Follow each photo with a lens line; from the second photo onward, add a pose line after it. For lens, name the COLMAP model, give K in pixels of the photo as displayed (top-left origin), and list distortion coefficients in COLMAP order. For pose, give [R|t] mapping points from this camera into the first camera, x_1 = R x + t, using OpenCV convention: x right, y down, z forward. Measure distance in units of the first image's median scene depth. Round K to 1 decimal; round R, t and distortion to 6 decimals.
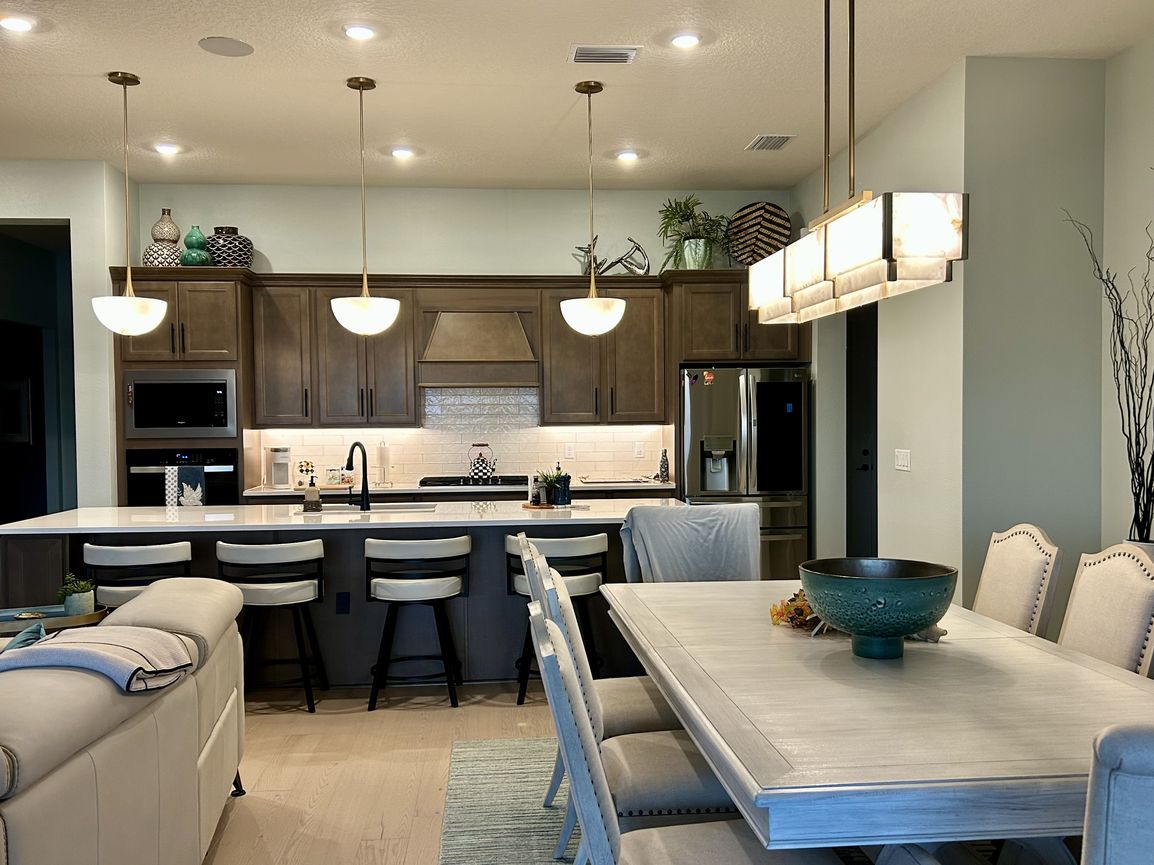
lens RADIAL K [[1007.2, 0, 573.6], [0, 1007.2, 441.4], [0, 0, 1]] dist [0.092285, -0.175051]
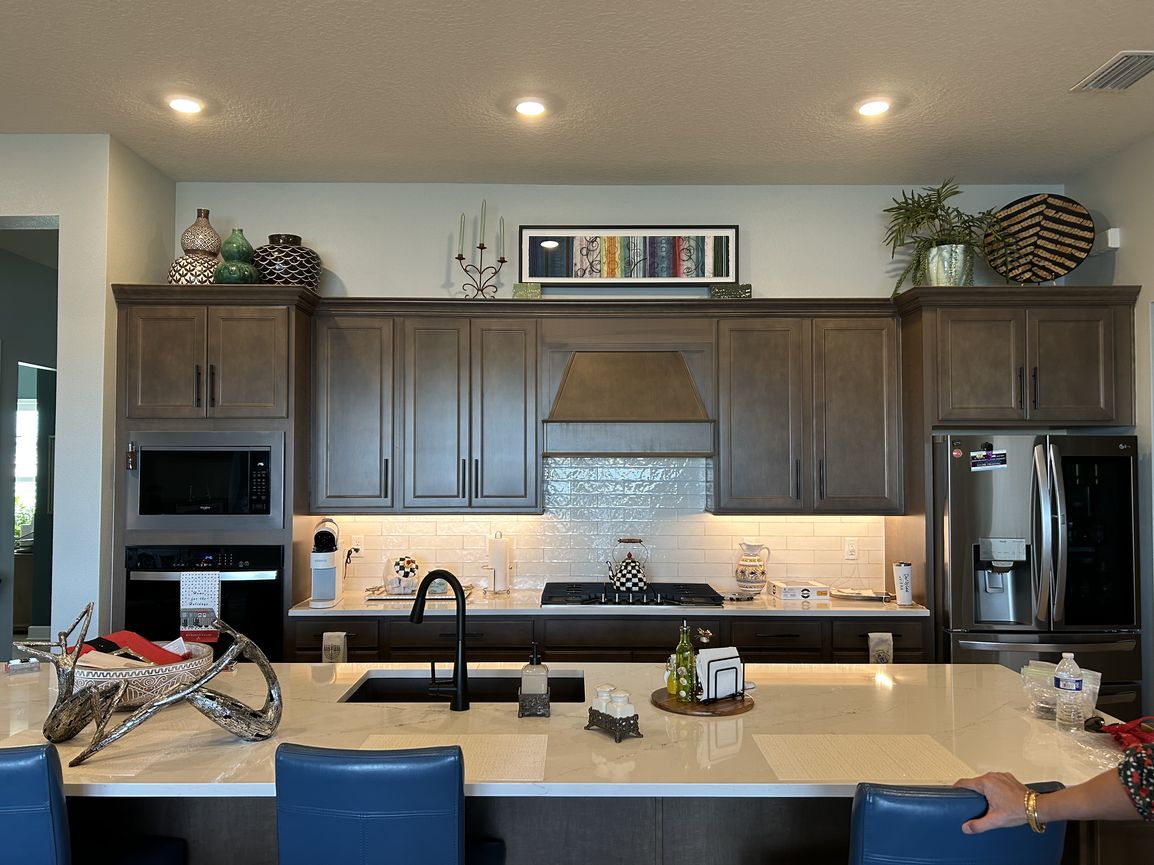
lens RADIAL K [[895.6, 0, 577.0], [0, 895.6, 432.5], [0, 0, 1]] dist [-0.000262, 0.000378]
pose [[0.996444, 0.007243, -0.083946, -0.079274], [-0.012845, 0.997712, -0.066377, -0.030724], [0.083273, 0.067219, 0.994257, 0.392380]]
